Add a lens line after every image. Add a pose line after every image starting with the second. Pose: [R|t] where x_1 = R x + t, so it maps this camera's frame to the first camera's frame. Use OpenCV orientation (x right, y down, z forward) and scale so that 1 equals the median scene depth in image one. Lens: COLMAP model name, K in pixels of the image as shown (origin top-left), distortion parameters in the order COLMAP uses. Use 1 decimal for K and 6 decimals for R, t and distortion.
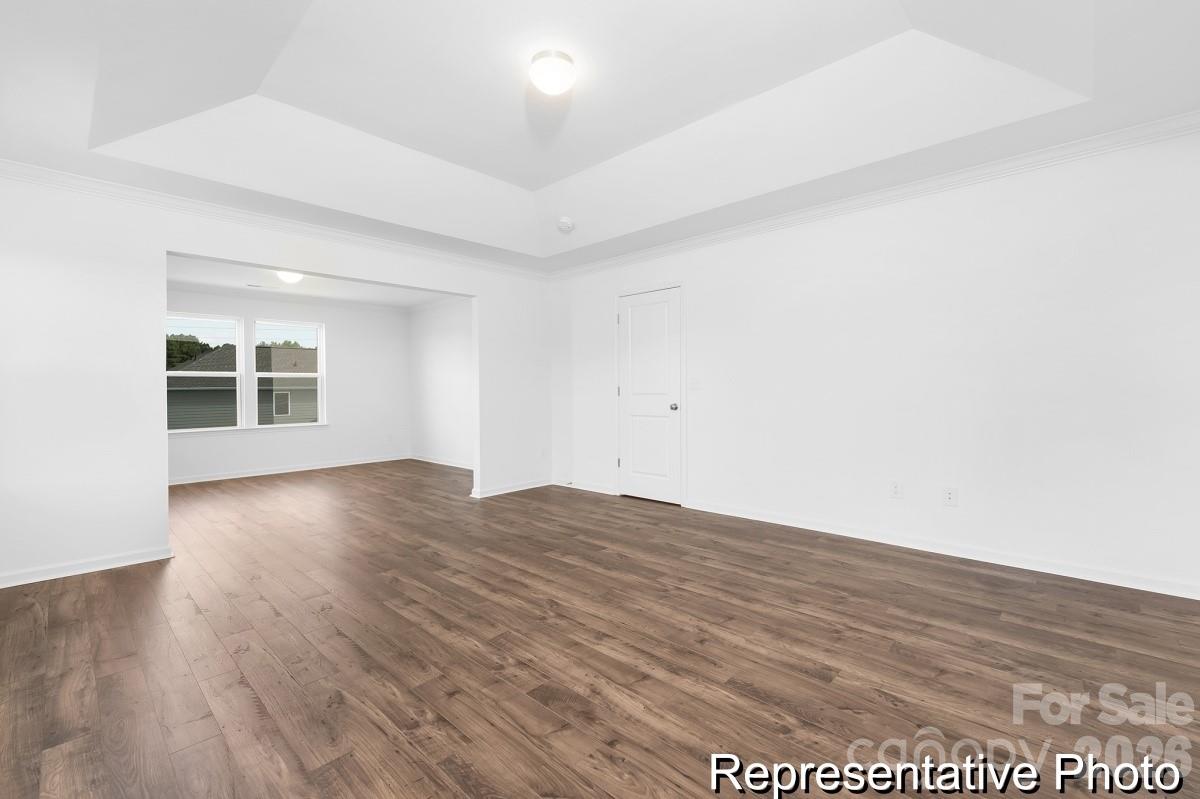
lens RADIAL K [[500.2, 0, 603.1], [0, 500.2, 397.6], [0, 0, 1]] dist [0.001581, 0.000060]
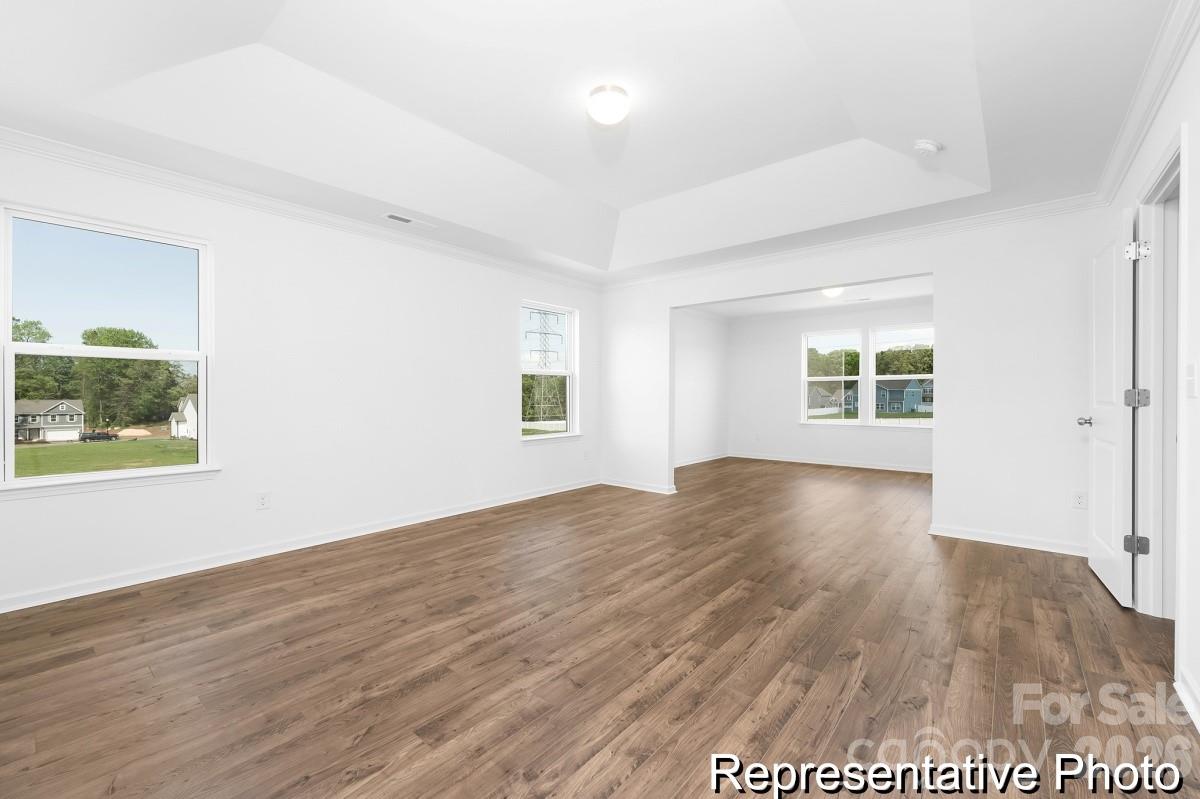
lens RADIAL K [[500.2, 0, 603.1], [0, 500.2, 397.6], [0, 0, 1]] dist [0.001581, 0.000060]
pose [[0.057570, 0.017500, -0.998188, 0.960817], [-0.015215, 0.999746, 0.016649, -0.021177], [0.998226, 0.014229, 0.057822, 0.918531]]
